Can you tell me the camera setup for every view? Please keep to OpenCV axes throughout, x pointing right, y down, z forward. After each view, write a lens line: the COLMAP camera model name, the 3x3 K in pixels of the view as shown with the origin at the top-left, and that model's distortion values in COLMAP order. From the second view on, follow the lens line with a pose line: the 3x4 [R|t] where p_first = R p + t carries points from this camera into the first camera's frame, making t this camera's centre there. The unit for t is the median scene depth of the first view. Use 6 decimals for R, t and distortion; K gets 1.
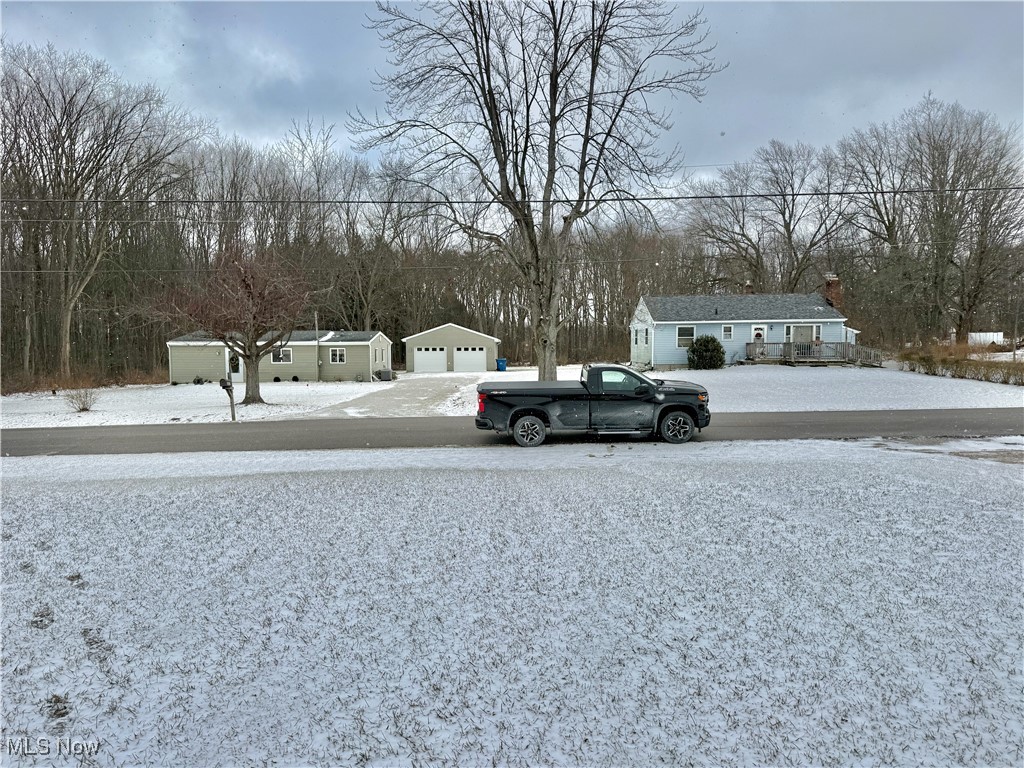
lens RADIAL K [[696.7, 0, 512.7], [0, 696.7, 388.6], [0, 0, 1]] dist [0.103143, -0.134539]
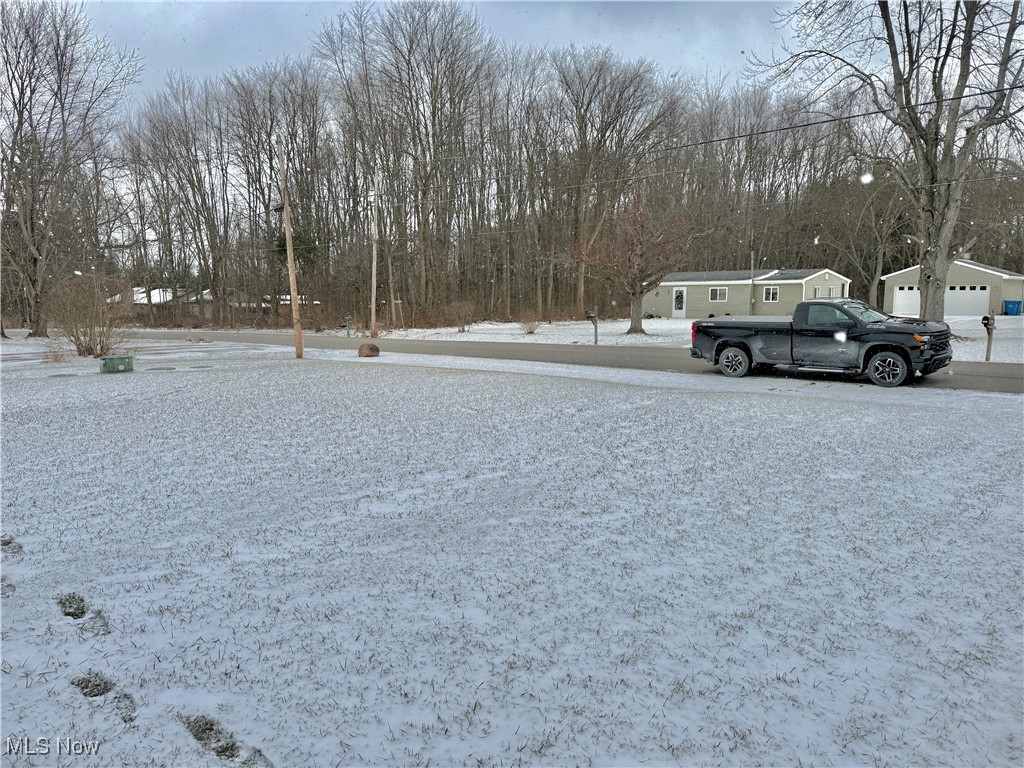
lens RADIAL K [[696.7, 0, 512.7], [0, 696.7, 388.6], [0, 0, 1]] dist [0.103143, -0.134539]
pose [[0.698636, 0.098788, -0.708625, 0.373937], [-0.041094, 0.994327, 0.098102, 0.006569], [0.714296, -0.039418, 0.698732, 0.001140]]
